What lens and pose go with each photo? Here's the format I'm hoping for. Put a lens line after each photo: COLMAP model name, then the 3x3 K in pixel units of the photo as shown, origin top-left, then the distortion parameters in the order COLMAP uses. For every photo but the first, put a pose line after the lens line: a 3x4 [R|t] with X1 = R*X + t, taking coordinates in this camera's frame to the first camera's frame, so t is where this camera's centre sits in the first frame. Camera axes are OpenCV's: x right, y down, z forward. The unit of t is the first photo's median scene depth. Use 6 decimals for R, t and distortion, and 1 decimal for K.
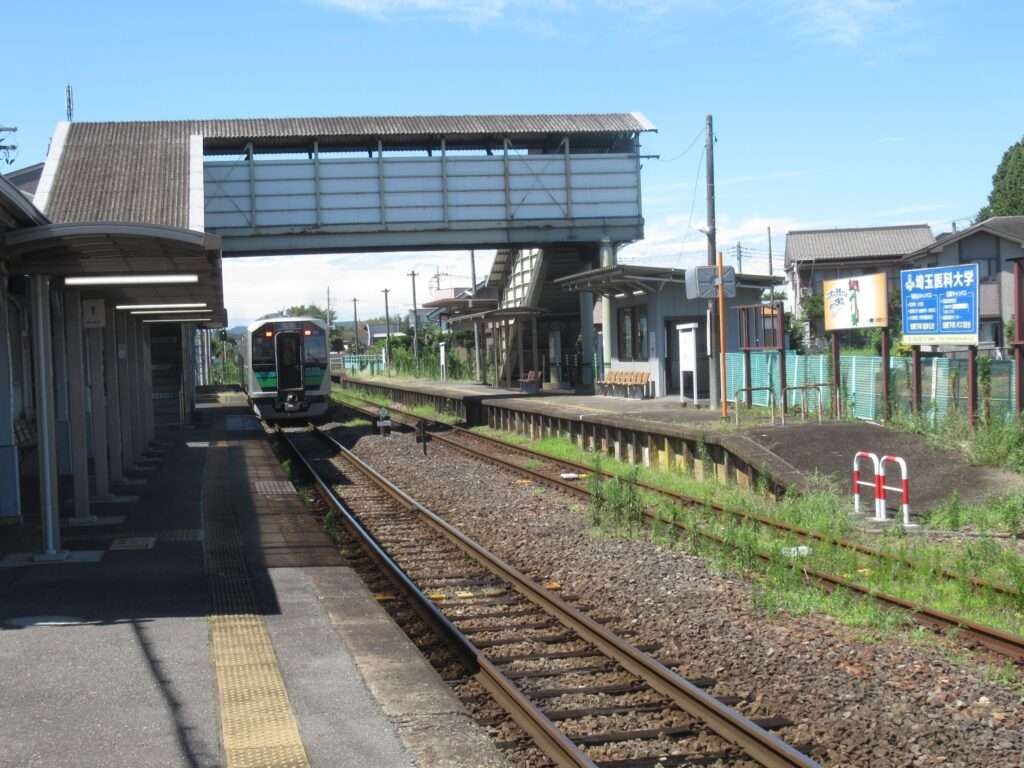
lens RADIAL K [[1659.9, 0, 509.6], [0, 1659.9, 394.6], [0, 0, 1]] dist [0.001452, 0.000000]
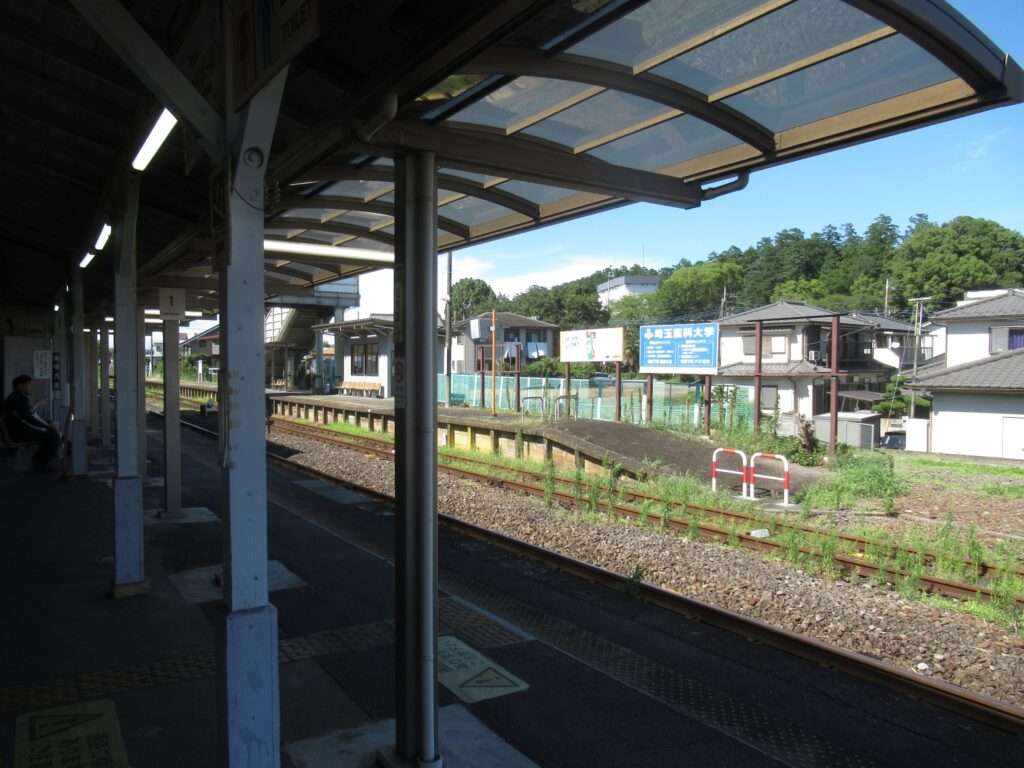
lens RADIAL K [[754.0, 0, 512.7], [0, 754.0, 385.3], [0, 0, 1]] dist [-0.009528, 0.002179]
pose [[0.916718, 0.031106, 0.398322, -0.159038], [-0.026722, 0.999506, -0.016554, -0.002621], [-0.398641, 0.004531, 0.917096, 0.377942]]
